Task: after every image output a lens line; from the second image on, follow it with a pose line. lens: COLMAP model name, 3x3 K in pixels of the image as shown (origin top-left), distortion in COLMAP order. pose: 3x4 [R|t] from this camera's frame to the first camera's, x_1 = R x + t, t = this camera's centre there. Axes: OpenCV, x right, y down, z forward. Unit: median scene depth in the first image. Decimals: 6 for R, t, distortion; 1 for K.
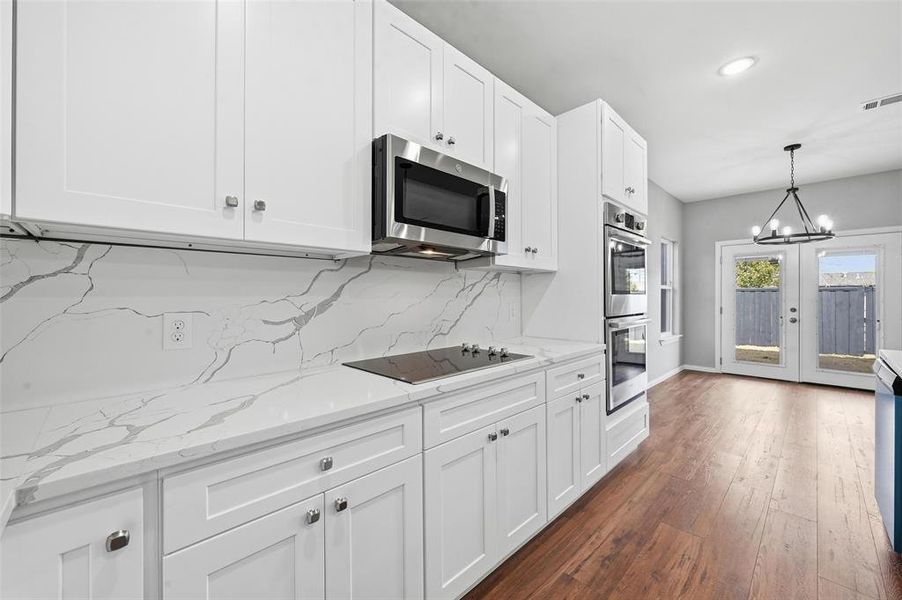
lens RADIAL K [[356.3, 0, 449.0], [0, 356.3, 296.8], [0, 0, 1]] dist [-0.001342, -0.000103]
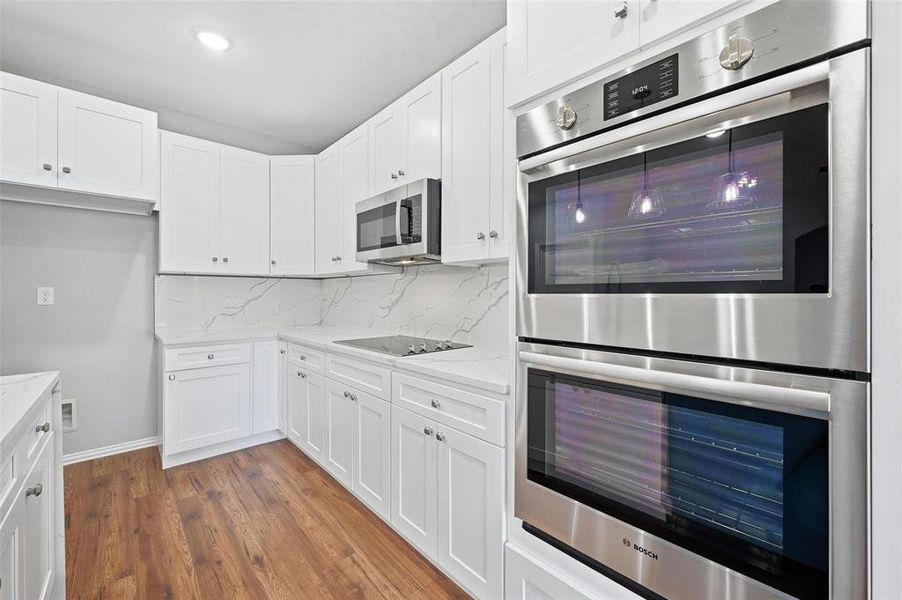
lens RADIAL K [[356.3, 0, 449.0], [0, 356.3, 296.8], [0, 0, 1]] dist [-0.001342, -0.000103]
pose [[-0.023104, 0.010861, -0.999674, 0.708046], [-0.001136, 0.999940, 0.010890, -0.005333], [0.999732, 0.001387, -0.023090, 0.667021]]
